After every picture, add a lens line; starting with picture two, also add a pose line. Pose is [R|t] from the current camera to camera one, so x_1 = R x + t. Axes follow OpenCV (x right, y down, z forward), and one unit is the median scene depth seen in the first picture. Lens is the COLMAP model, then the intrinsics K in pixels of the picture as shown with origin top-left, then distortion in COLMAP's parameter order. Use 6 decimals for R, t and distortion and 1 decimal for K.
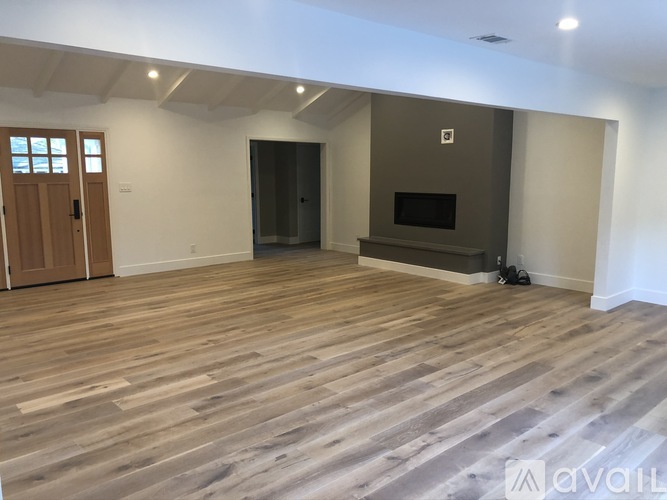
lens RADIAL K [[547.3, 0, 332.1], [0, 547.3, 247.1], [0, 0, 1]] dist [0.029564, -0.009260]
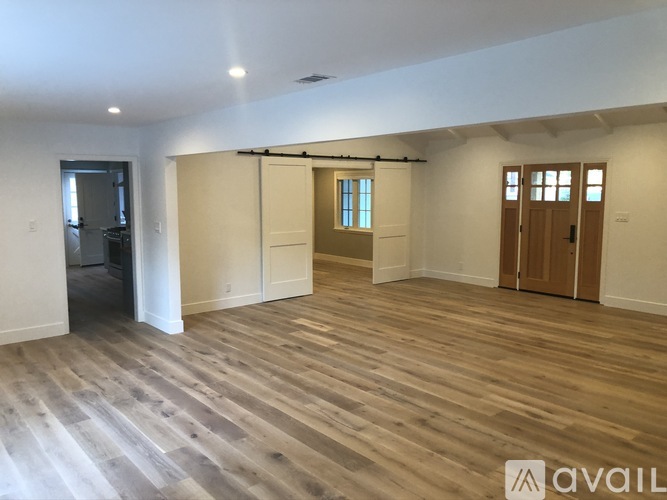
lens RADIAL K [[547.3, 0, 329.2], [0, 547.3, 249.8], [0, 0, 1]] dist [0.029564, -0.009260]
pose [[-0.034660, 0.114505, -0.992818, 0.996489], [-0.145517, 0.982250, 0.118367, -0.148051], [0.988748, 0.148574, -0.017382, 0.827965]]
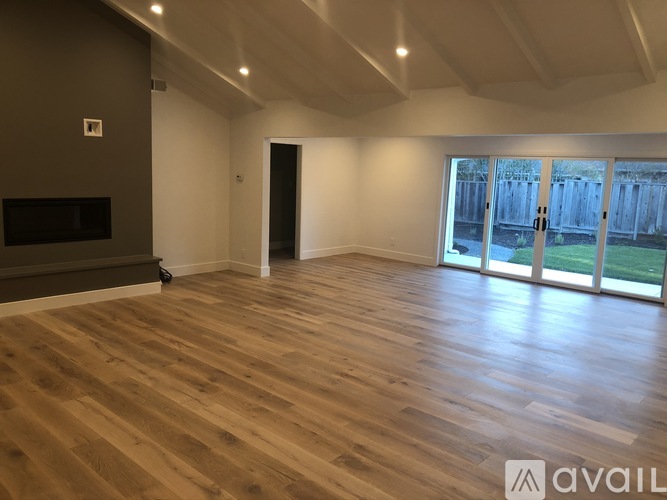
lens RADIAL K [[547.3, 0, 335.3], [0, 547.3, 250.5], [0, 0, 1]] dist [0.029564, -0.009260]
pose [[-0.099016, -0.154425, 0.983030, -1.054758], [0.107677, 0.980422, 0.164861, -0.188478], [-0.989243, 0.122174, -0.080449, 1.160418]]
